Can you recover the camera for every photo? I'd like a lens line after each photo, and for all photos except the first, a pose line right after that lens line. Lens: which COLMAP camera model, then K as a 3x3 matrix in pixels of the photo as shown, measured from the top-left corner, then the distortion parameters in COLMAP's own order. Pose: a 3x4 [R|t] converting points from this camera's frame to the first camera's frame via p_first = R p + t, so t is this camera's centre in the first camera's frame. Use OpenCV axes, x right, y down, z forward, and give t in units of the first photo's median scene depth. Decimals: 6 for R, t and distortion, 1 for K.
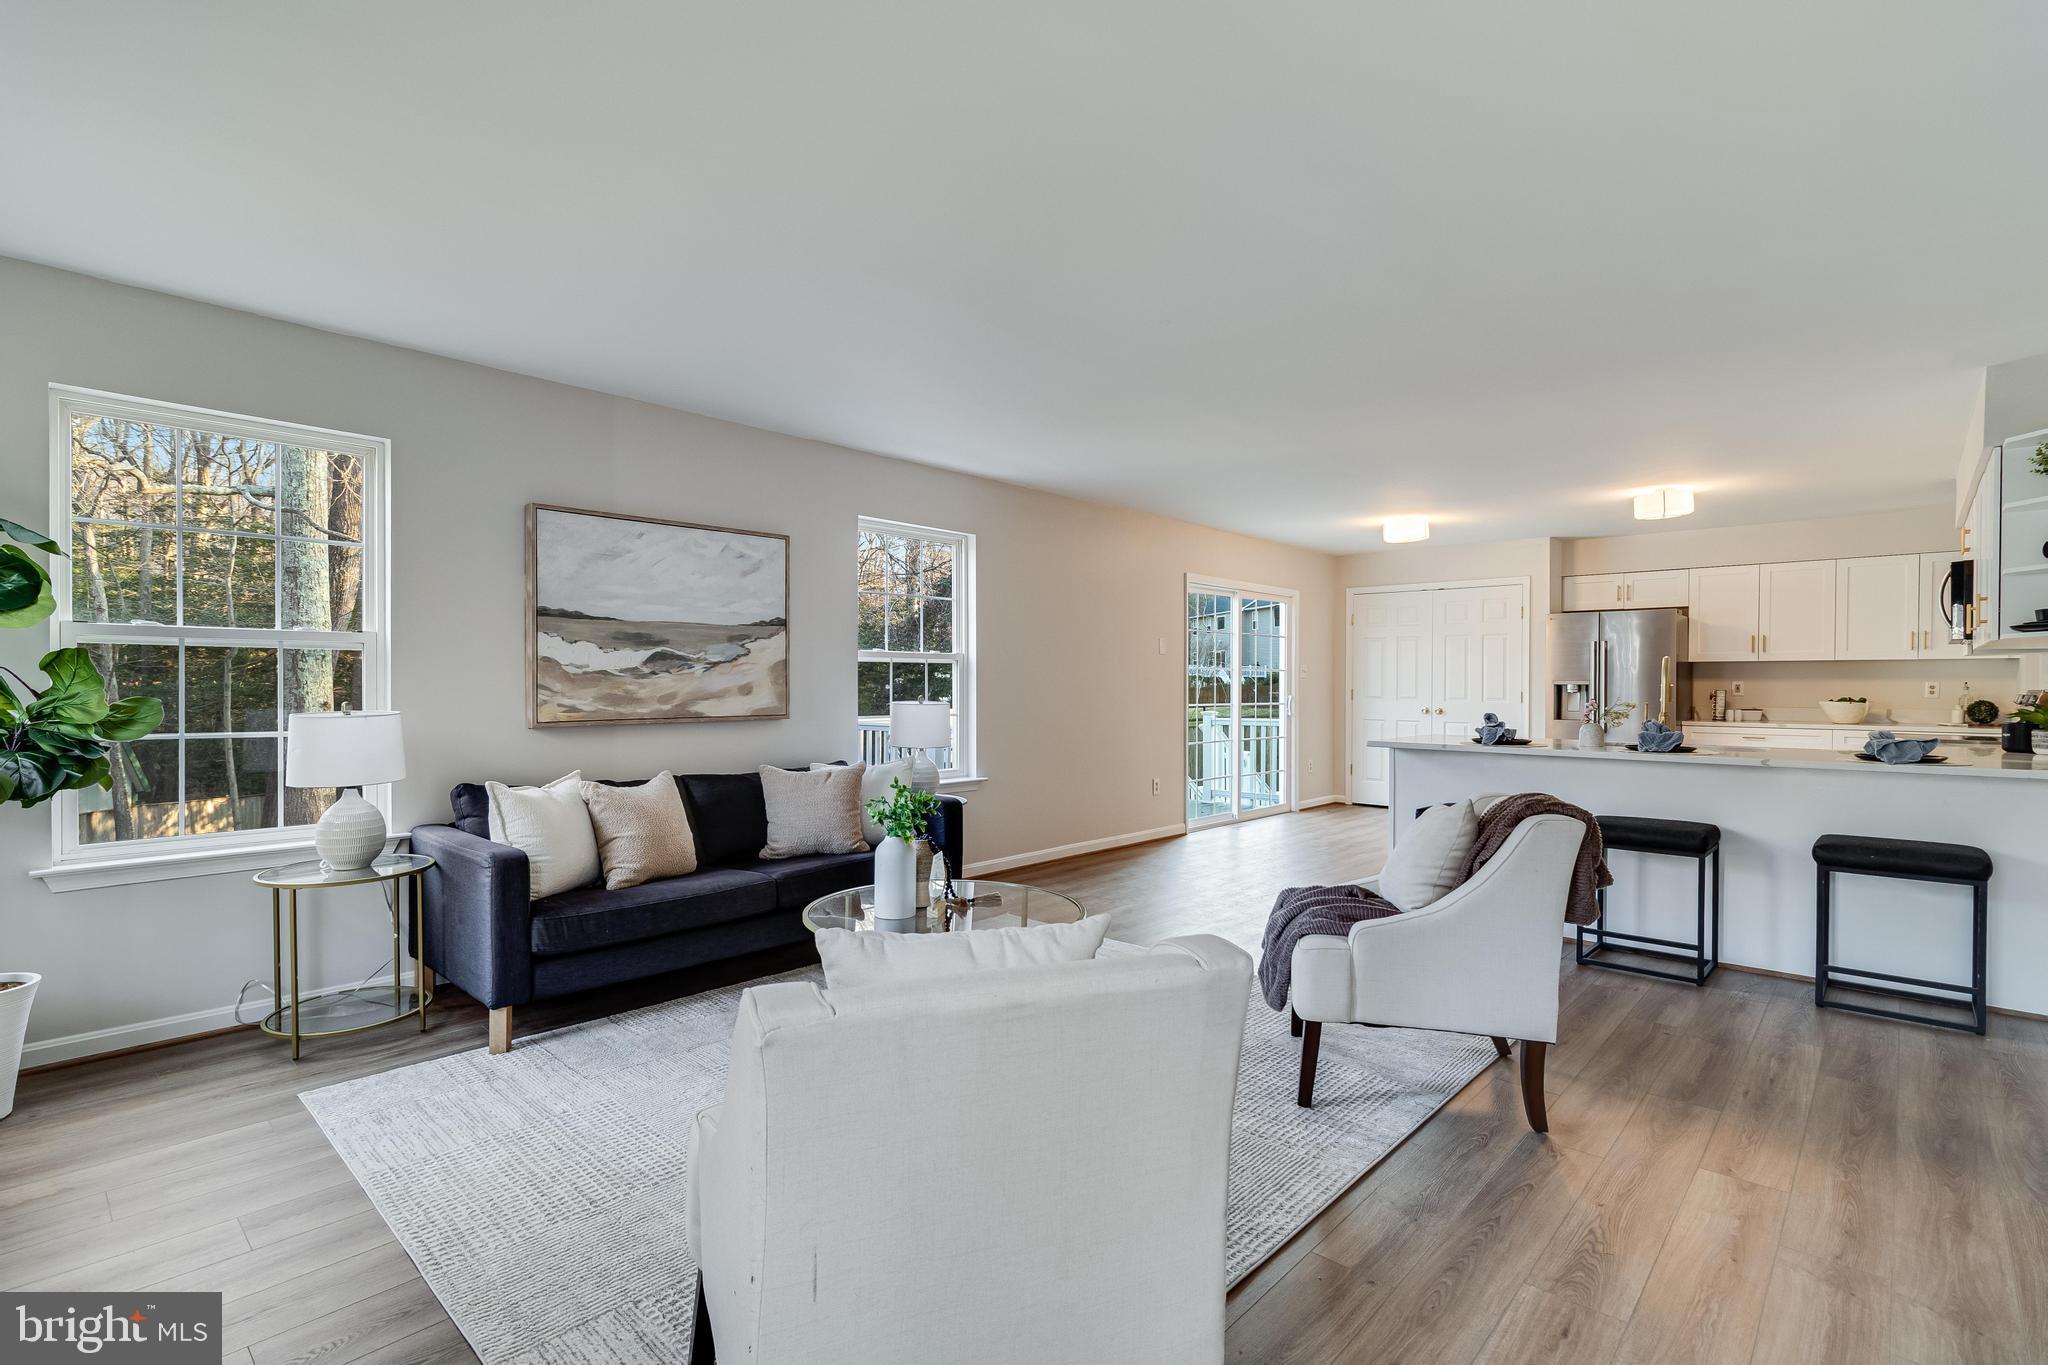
lens RADIAL K [[953.5, 0, 1030.7], [0, 953.5, 690.8], [0, 0, 1]] dist [0.004776, 0.002479]
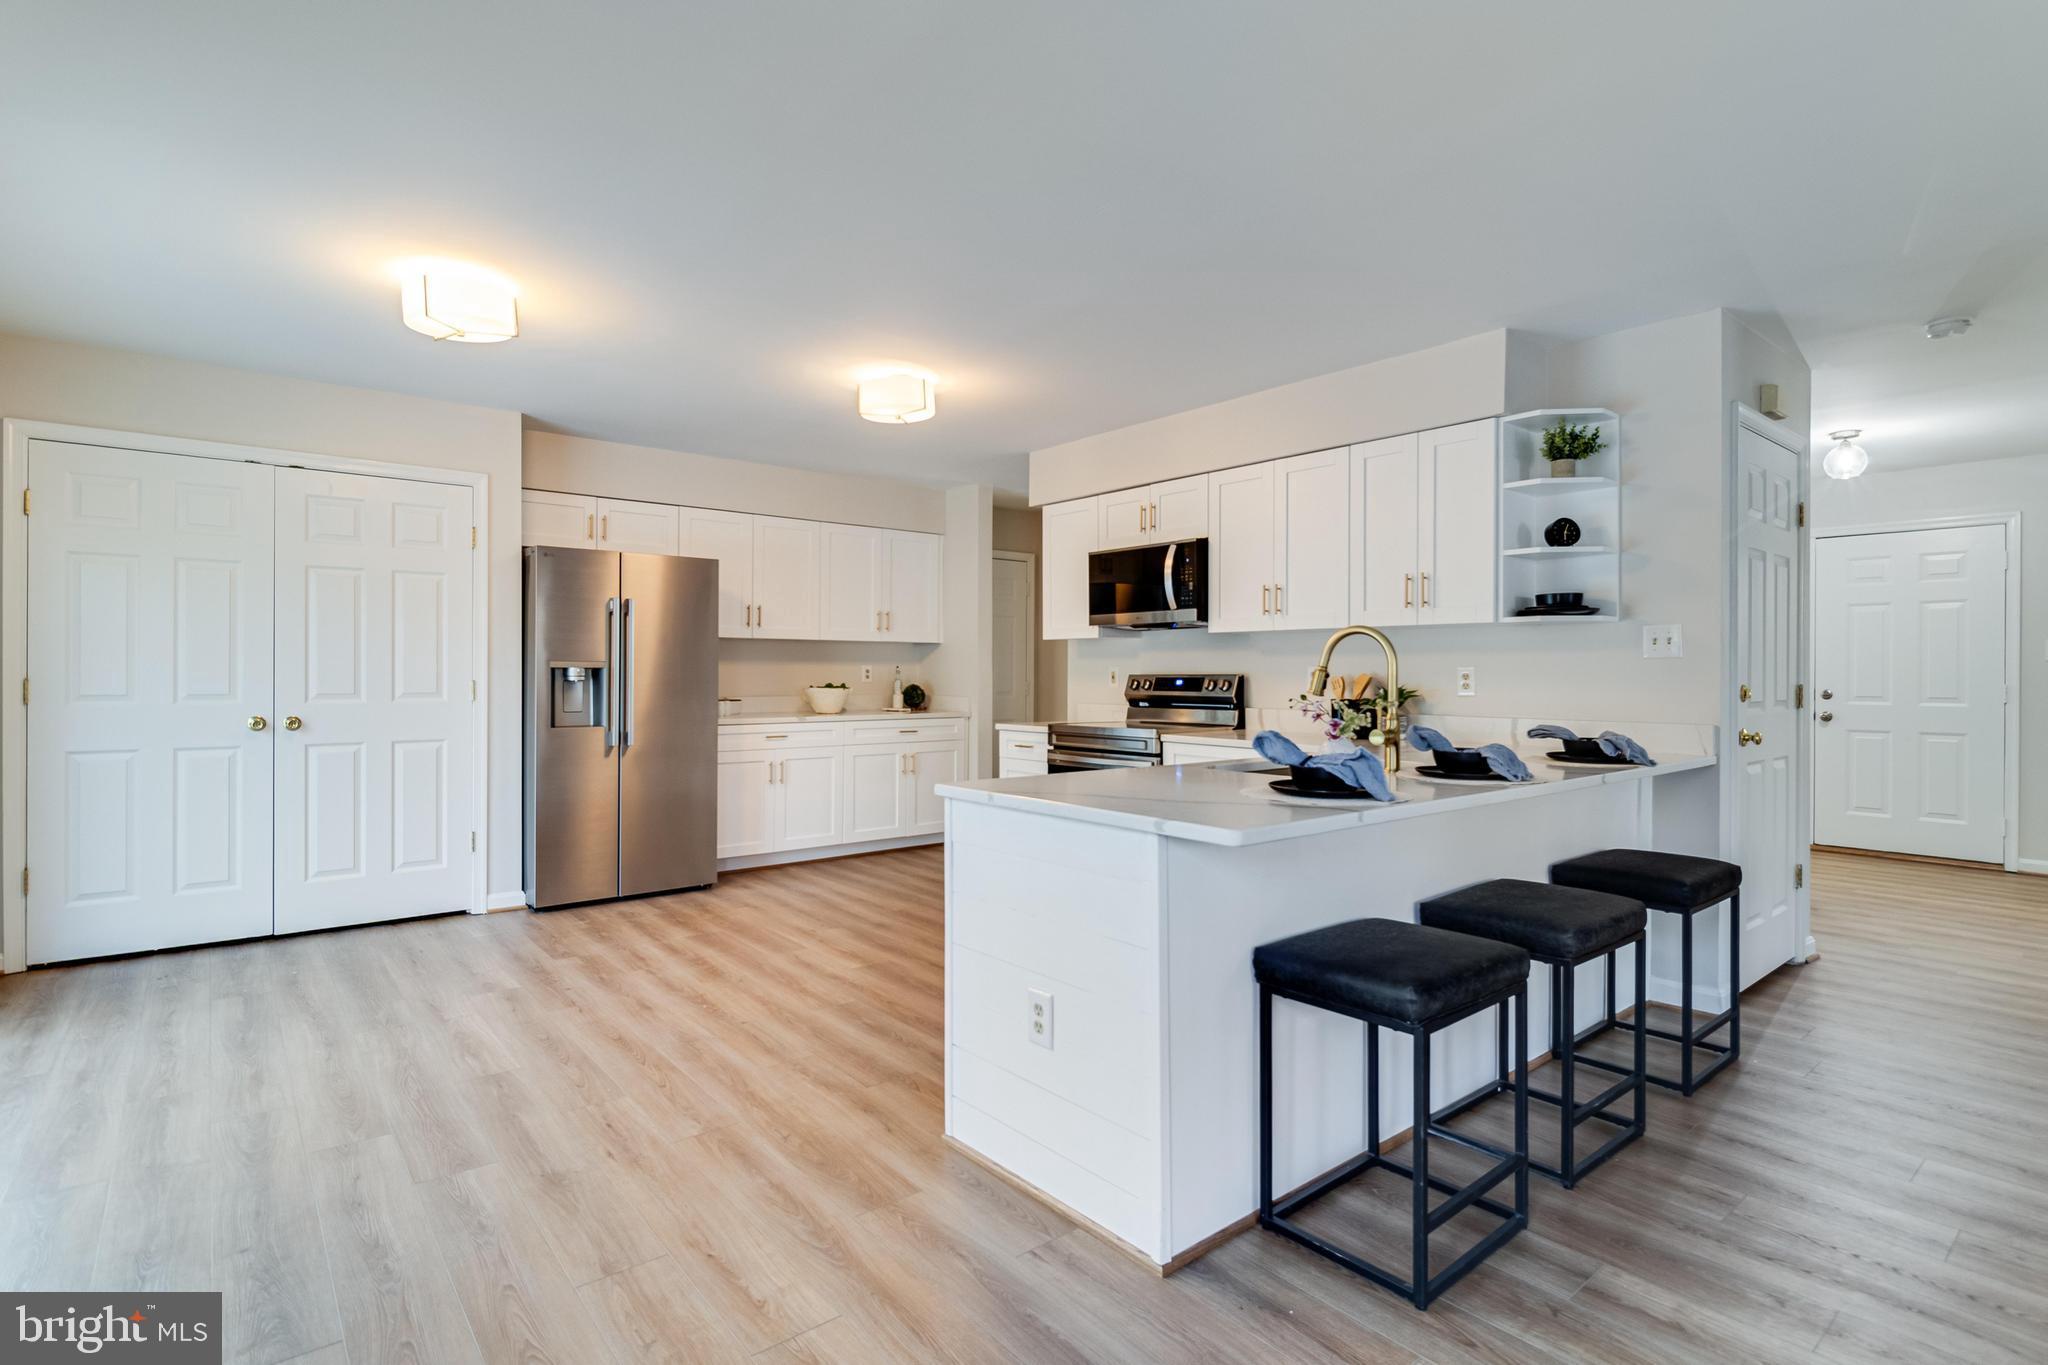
lens RADIAL K [[999.2, 0, 1025.9], [0, 999.2, 670.9], [0, 0, 1]] dist [0.003034, -0.000678]
pose [[0.144574, -0.001181, 0.989493, -0.015283], [0.005035, 0.999987, 0.000458, -0.004159], [-0.989481, 0.004916, 0.144578, 0.727268]]
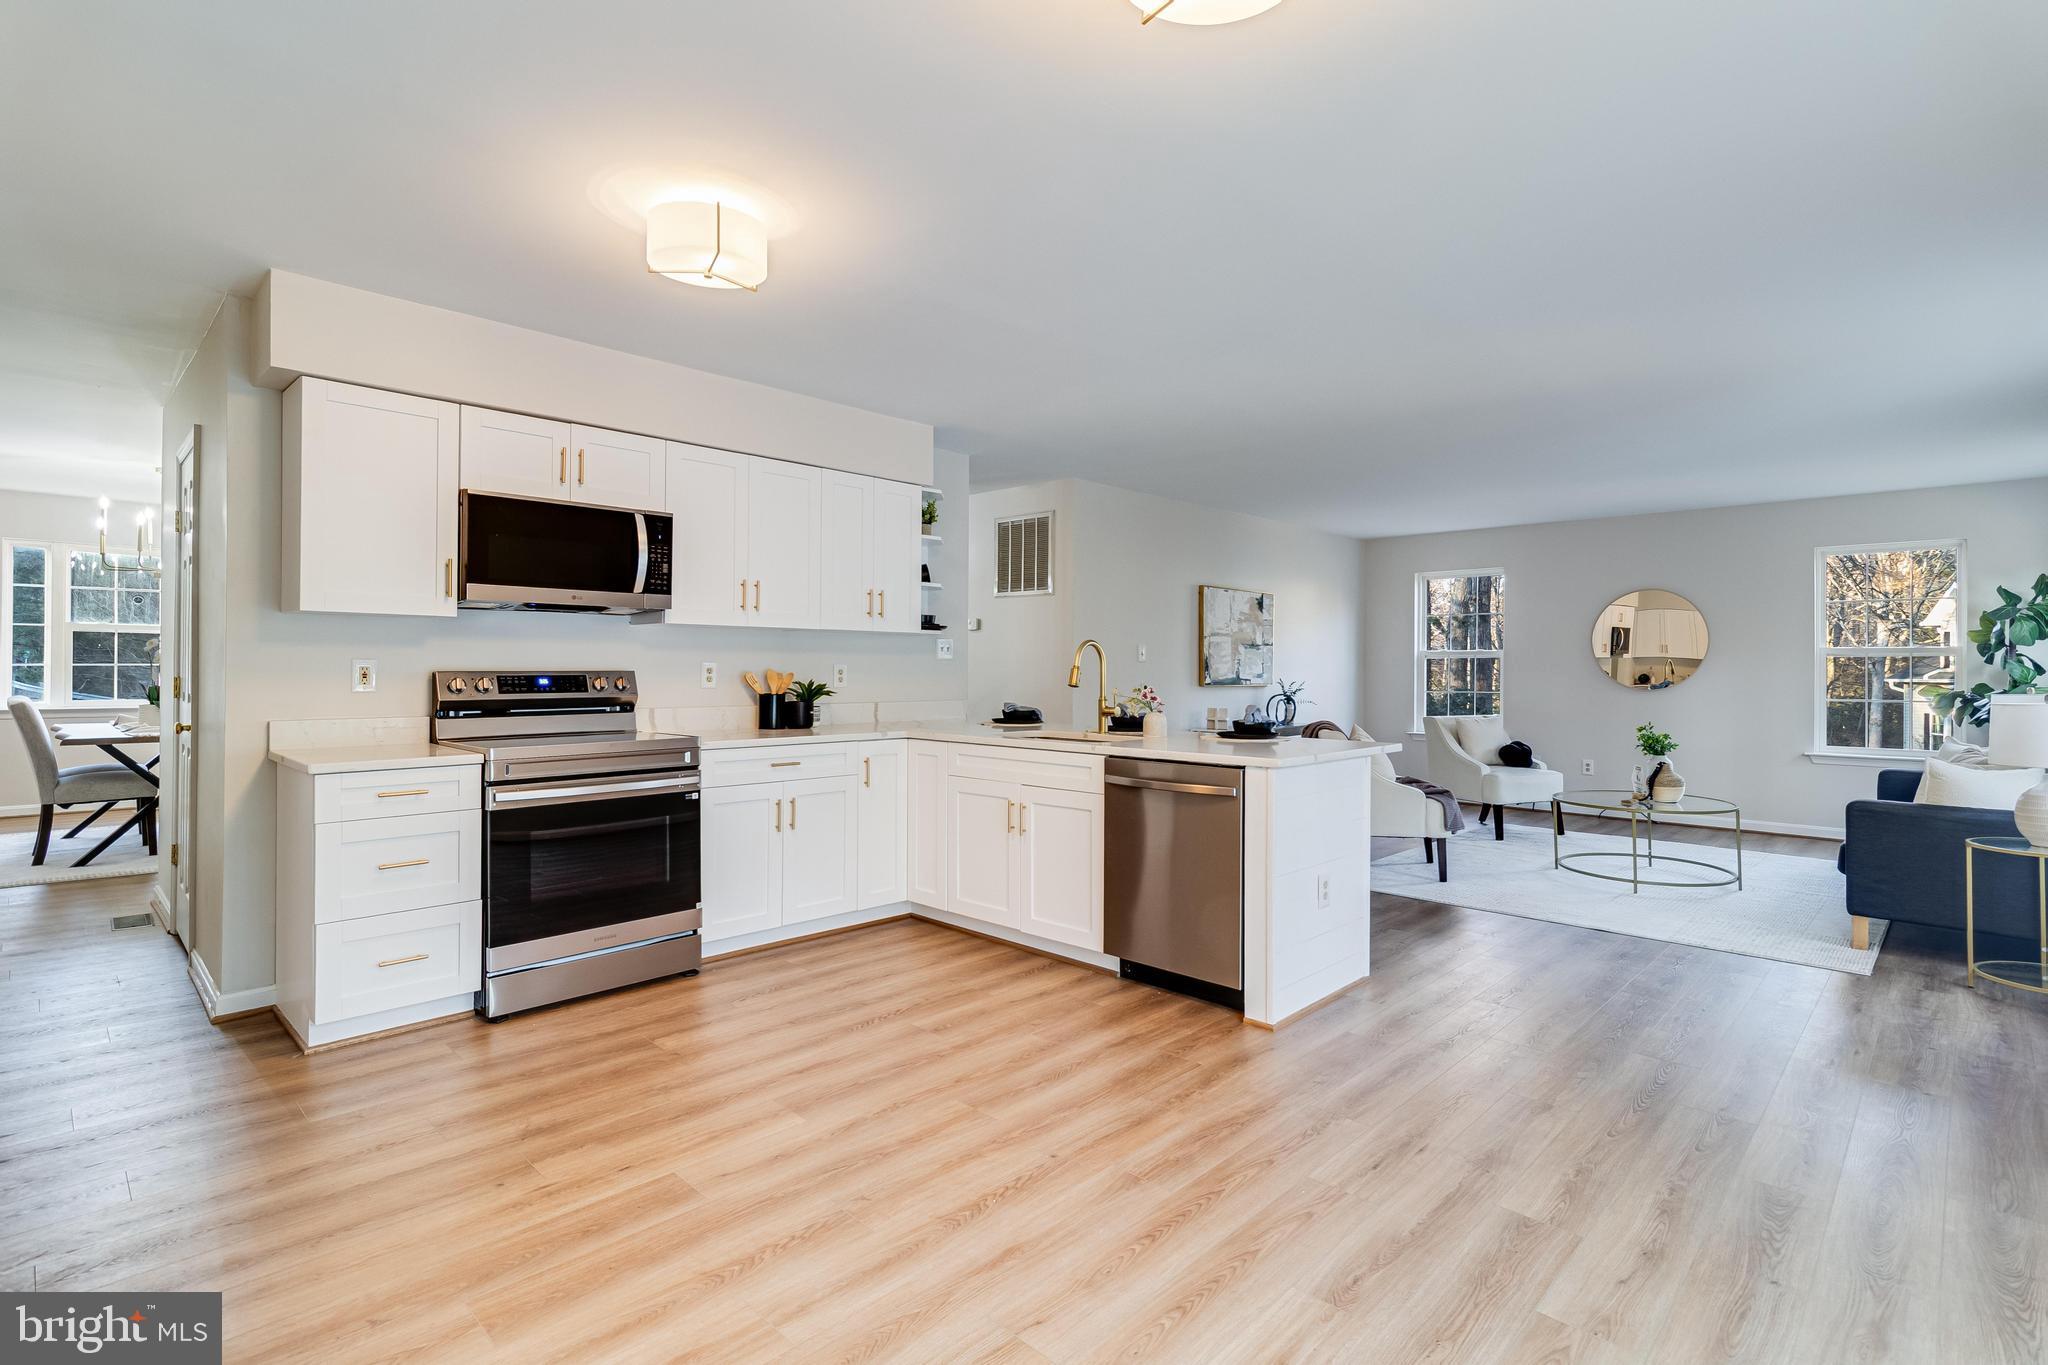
lens RADIAL K [[953.5, 0, 1041.9], [0, 953.5, 680.3], [0, 0, 1]] dist [0.004776, 0.002479]
pose [[-0.999528, -0.010289, 0.028954, 0.444306], [-0.009663, 0.999718, 0.021689, -0.010136], [-0.029169, 0.021399, -0.999345, 1.273131]]
